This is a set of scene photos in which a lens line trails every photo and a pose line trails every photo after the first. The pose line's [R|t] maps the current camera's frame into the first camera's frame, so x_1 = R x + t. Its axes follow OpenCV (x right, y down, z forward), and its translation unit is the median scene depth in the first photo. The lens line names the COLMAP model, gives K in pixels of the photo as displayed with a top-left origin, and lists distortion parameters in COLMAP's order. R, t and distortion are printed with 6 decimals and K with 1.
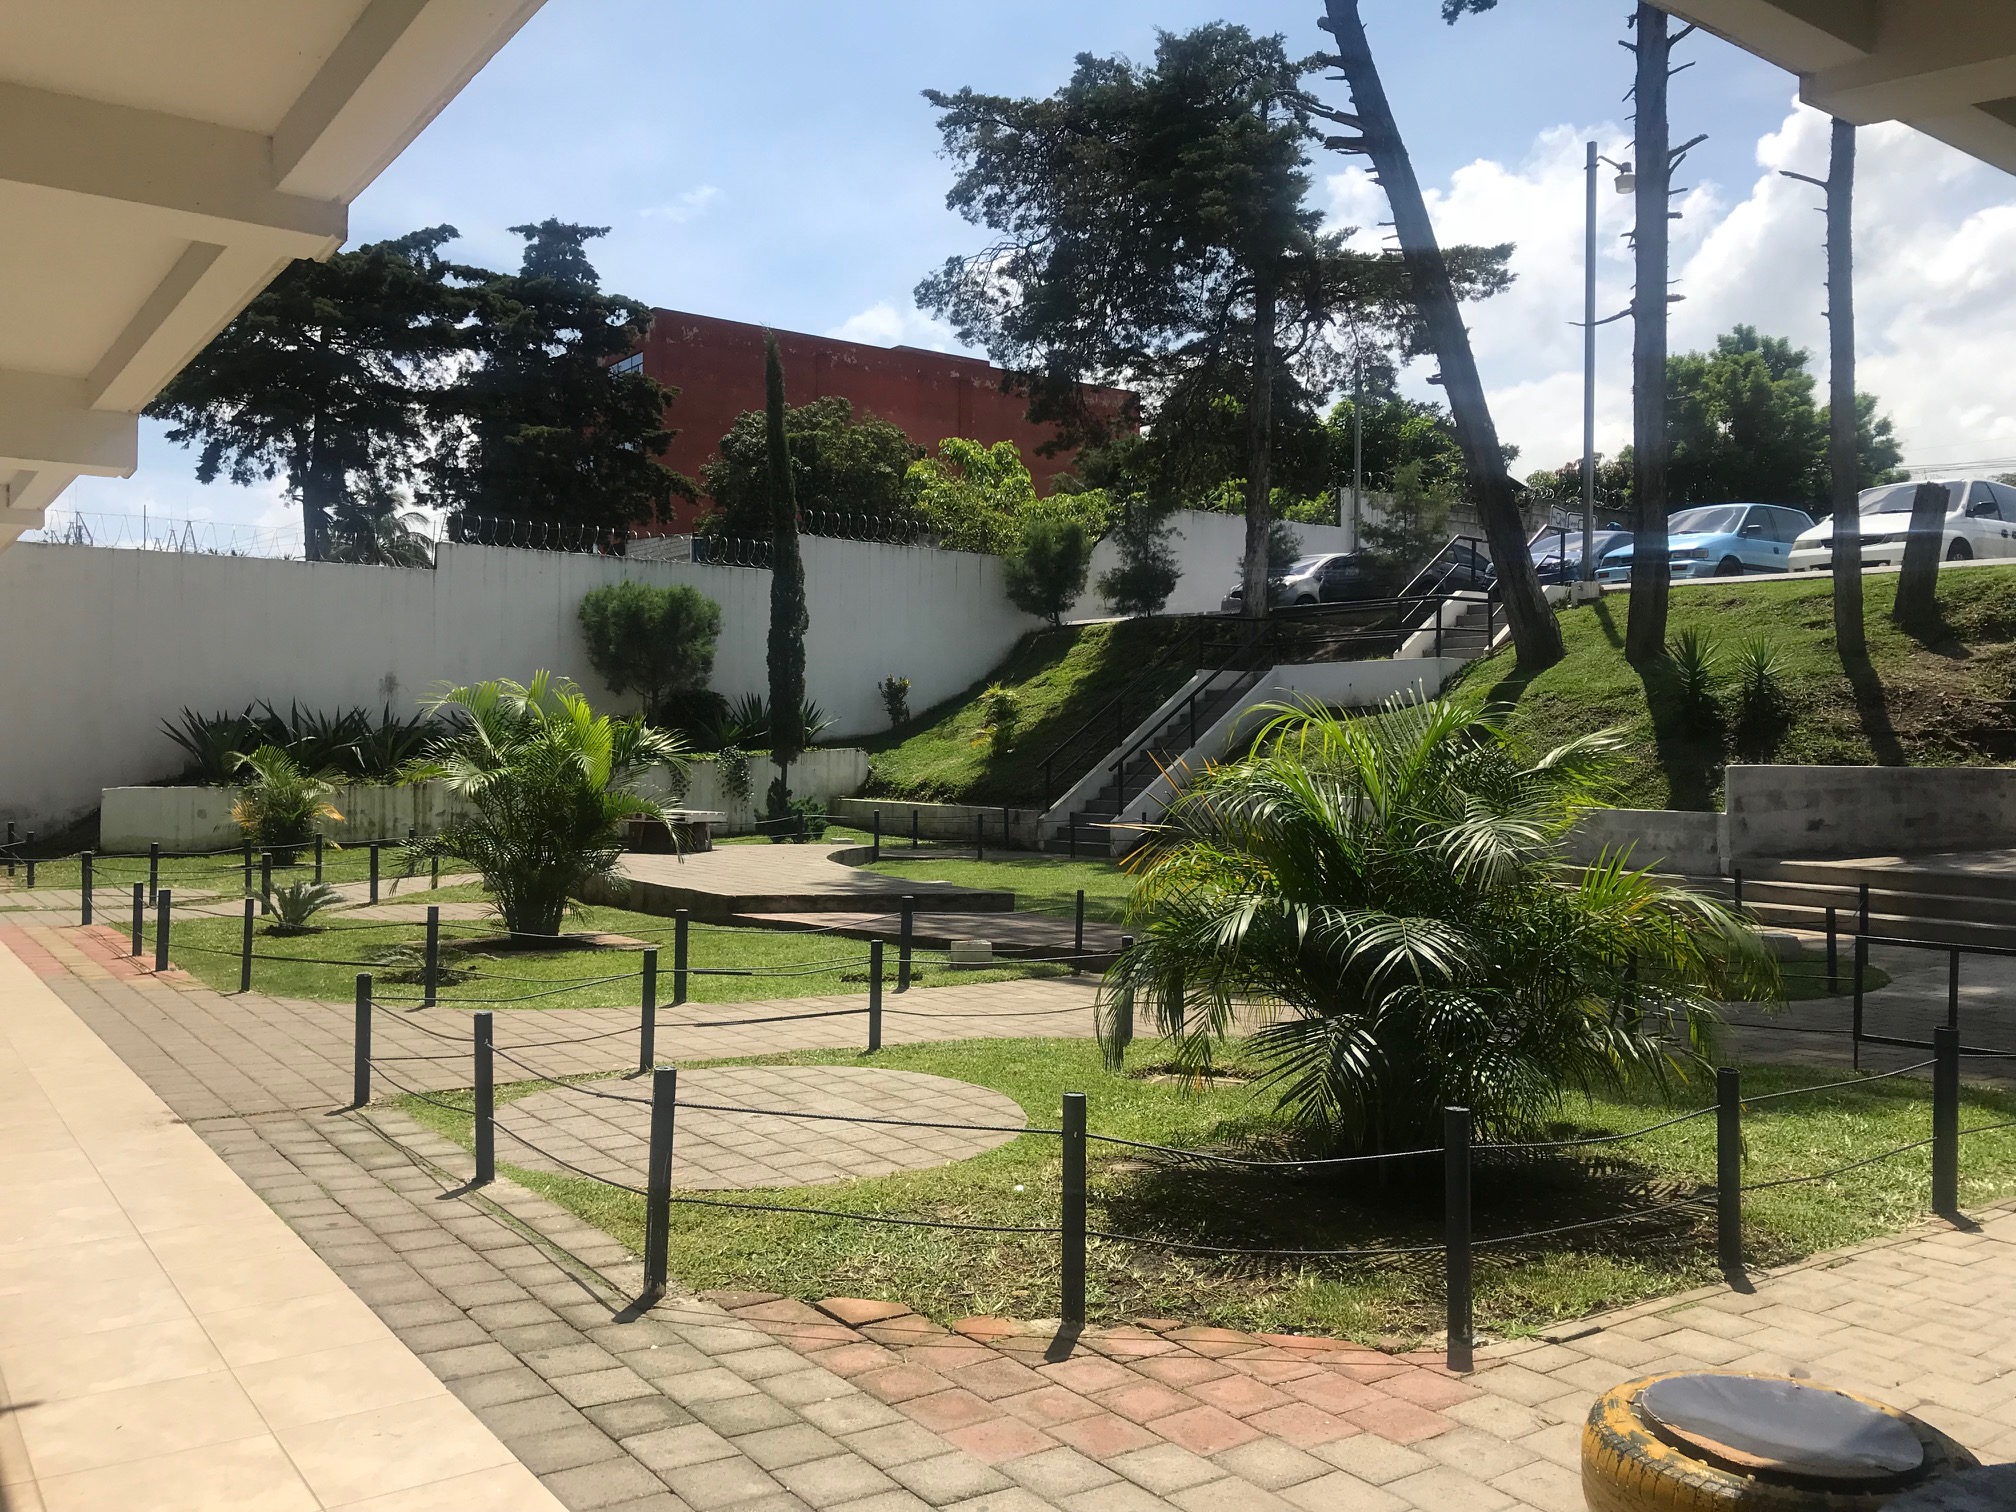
lens RADIAL K [[1689.2, 0, 1011.6], [0, 1689.2, 756.6], [0, 0, 1]] dist [0.044647, -0.033858]
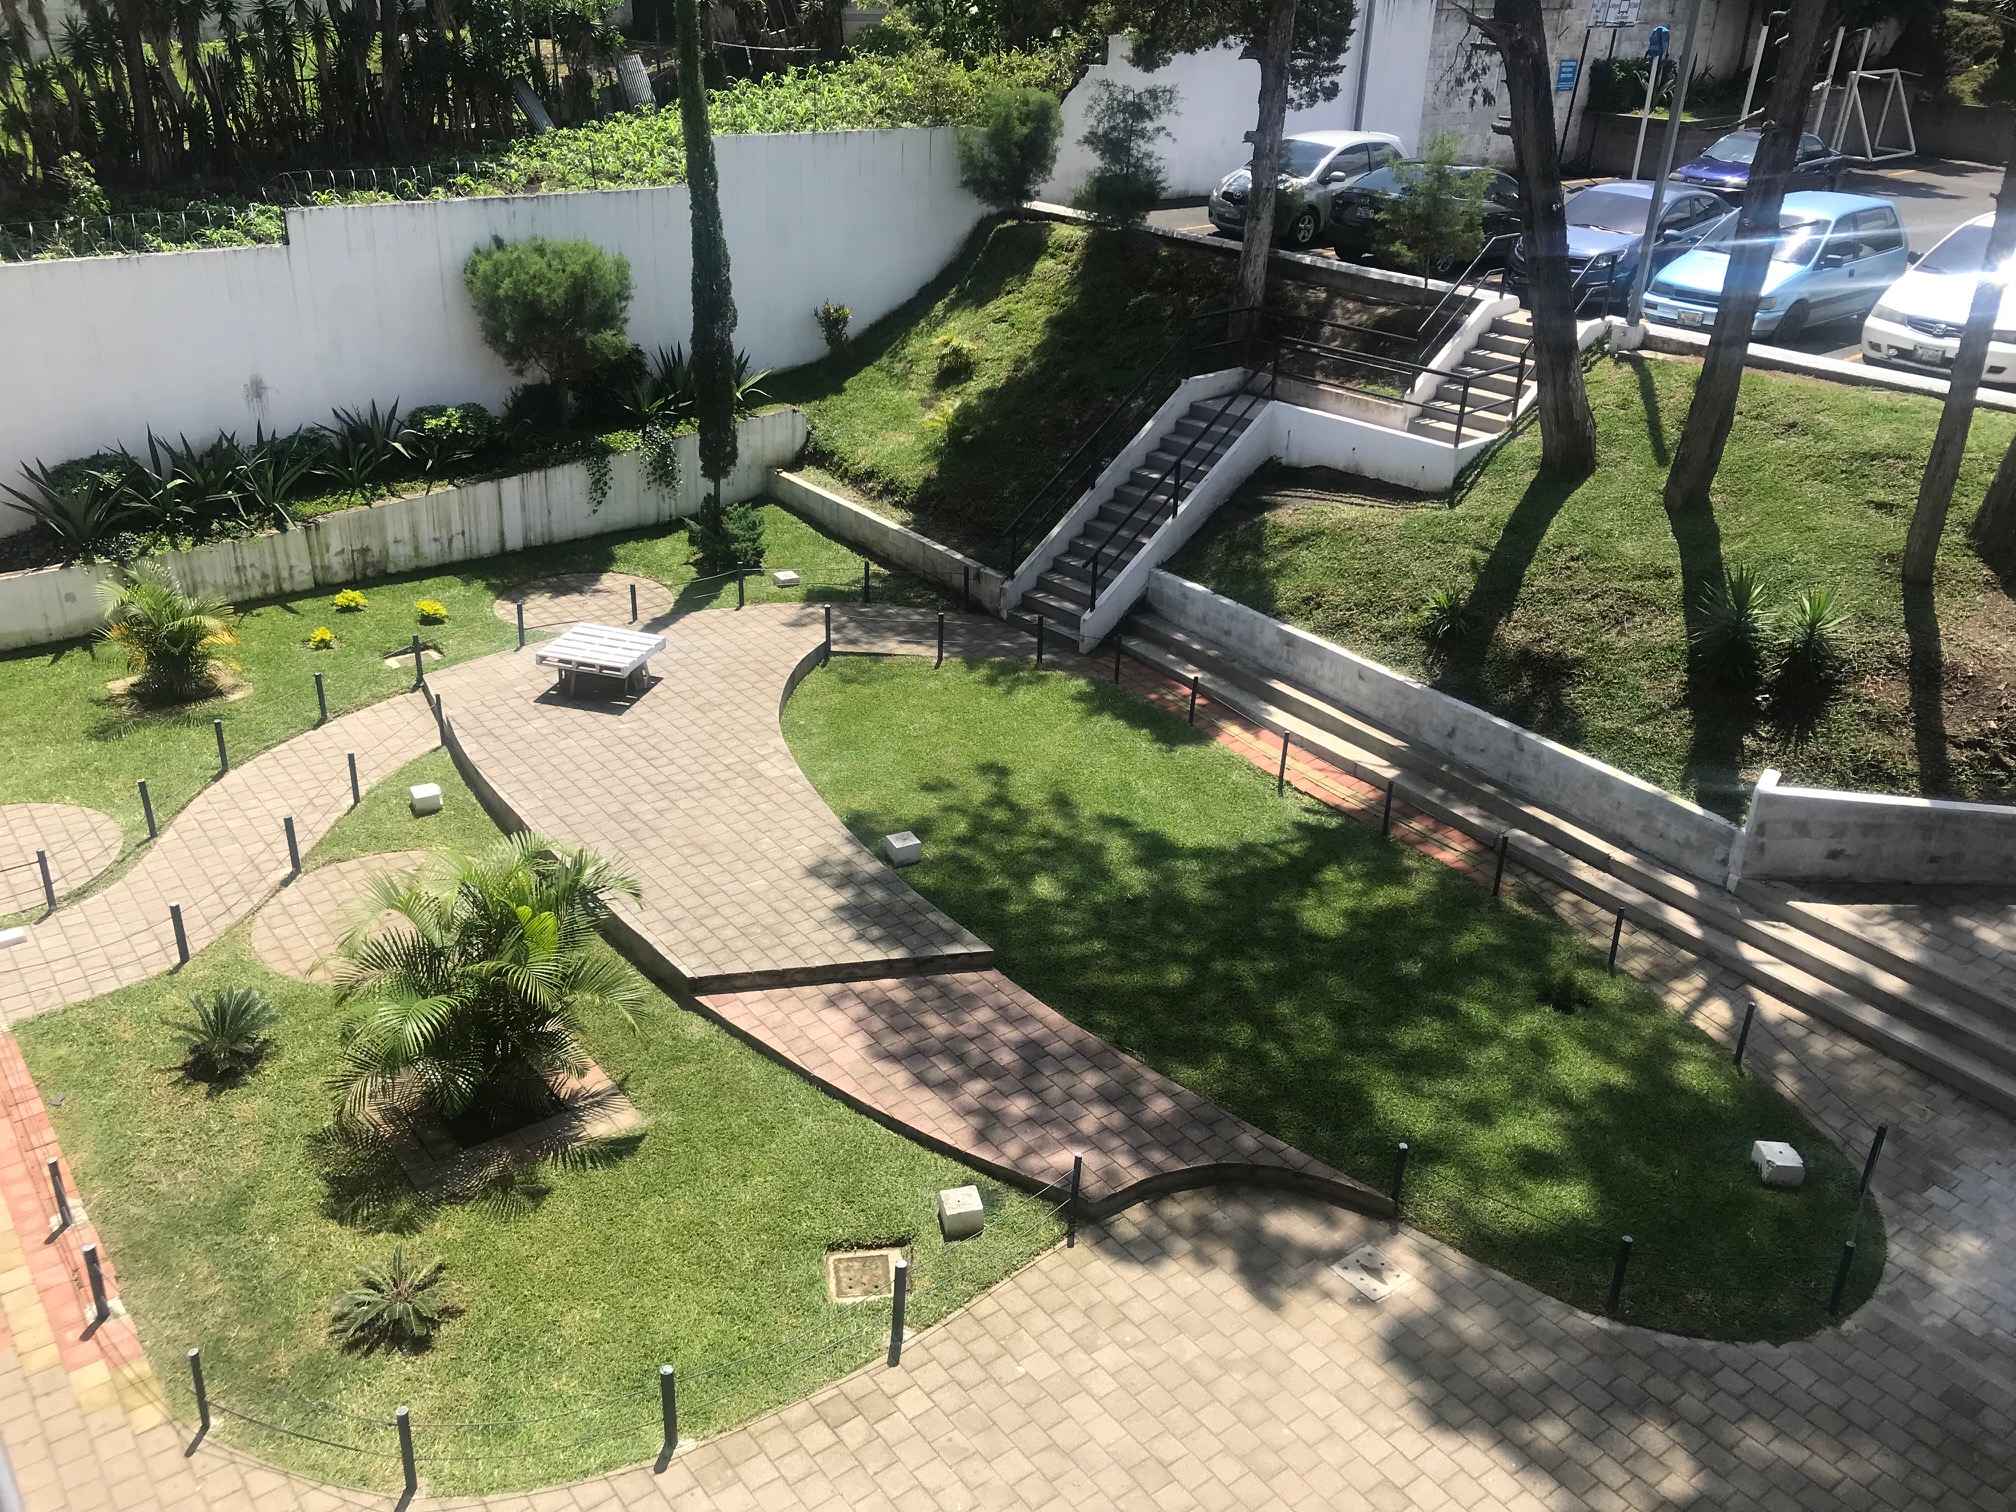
lens RADIAL K [[1689.2, 0, 1001.7], [0, 1689.2, 755.5], [0, 0, 1]] dist [0.044647, -0.033858]
pose [[0.998868, 0.011000, 0.046274, -0.023887], [-0.030164, 0.898728, 0.437467, -0.266155], [-0.036775, -0.438368, 0.898043, 0.121824]]
